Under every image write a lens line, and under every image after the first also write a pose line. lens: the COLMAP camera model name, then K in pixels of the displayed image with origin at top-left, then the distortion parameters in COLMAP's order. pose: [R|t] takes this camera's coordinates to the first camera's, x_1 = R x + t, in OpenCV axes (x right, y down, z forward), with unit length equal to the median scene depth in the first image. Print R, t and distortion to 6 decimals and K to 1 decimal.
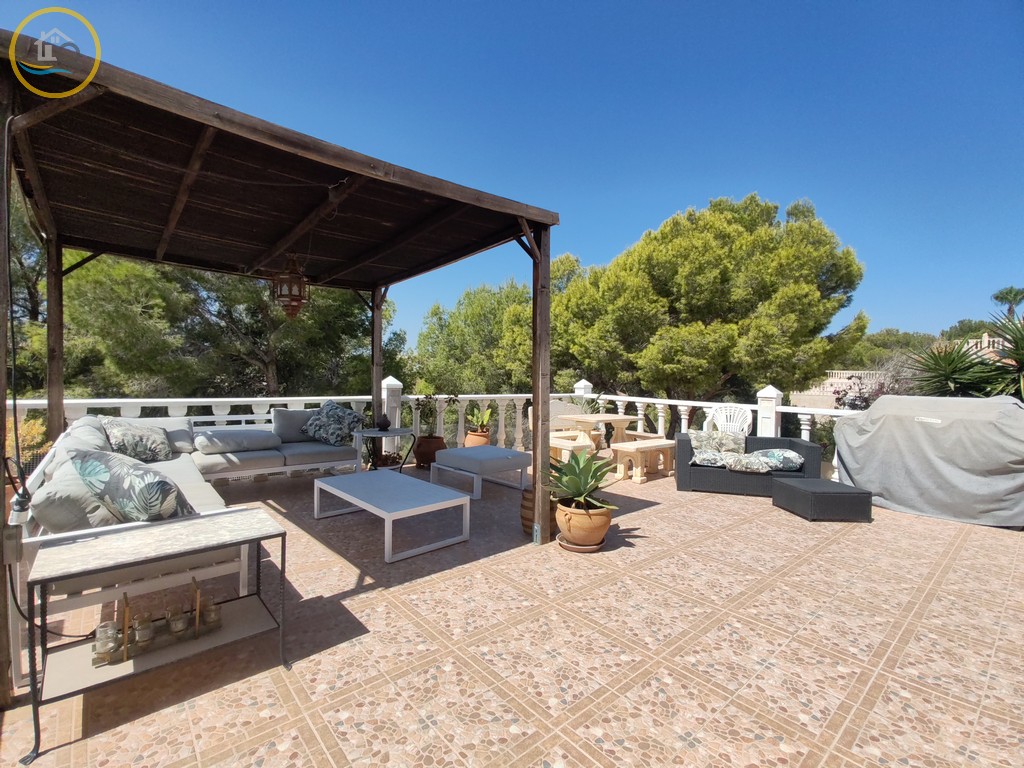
lens RADIAL K [[464.7, 0, 512.5], [0, 464.7, 386.4], [0, 0, 1]] dist [-0.011526, 0.001473]
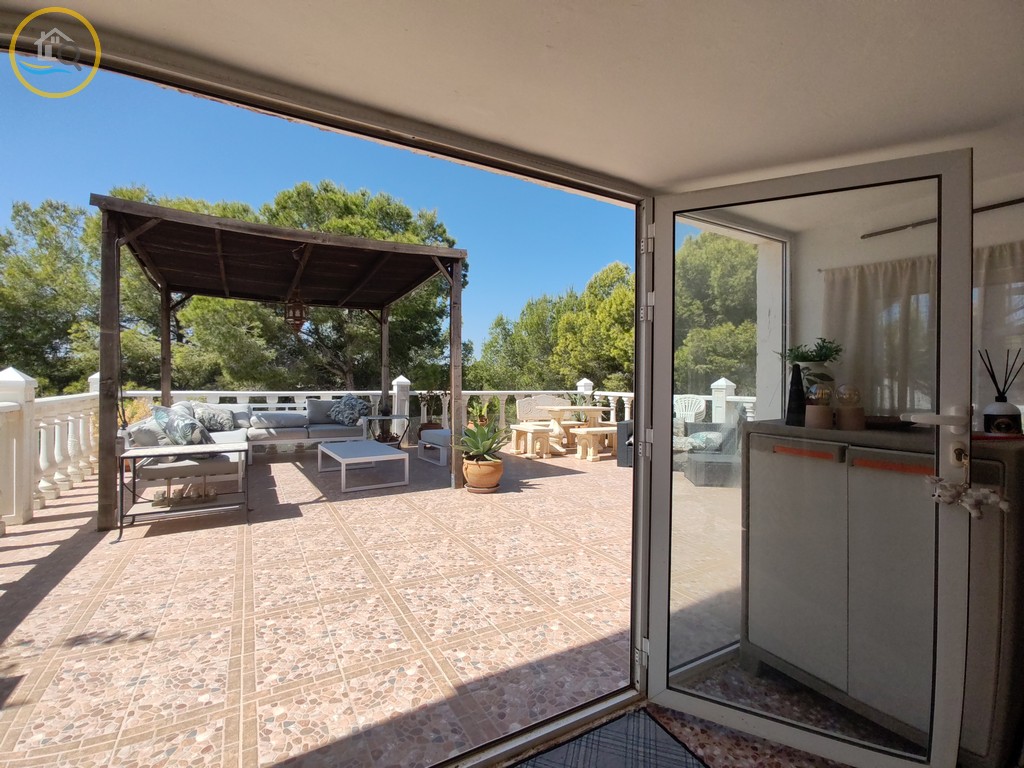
lens RADIAL K [[464.7, 0, 511.4], [0, 464.7, 386.5], [0, 0, 1]] dist [-0.011526, 0.001473]
pose [[0.980725, -0.013470, -0.194928, 0.275519], [0.009763, 0.999753, -0.019967, 0.035745], [0.195149, 0.017679, 0.980614, -0.182539]]
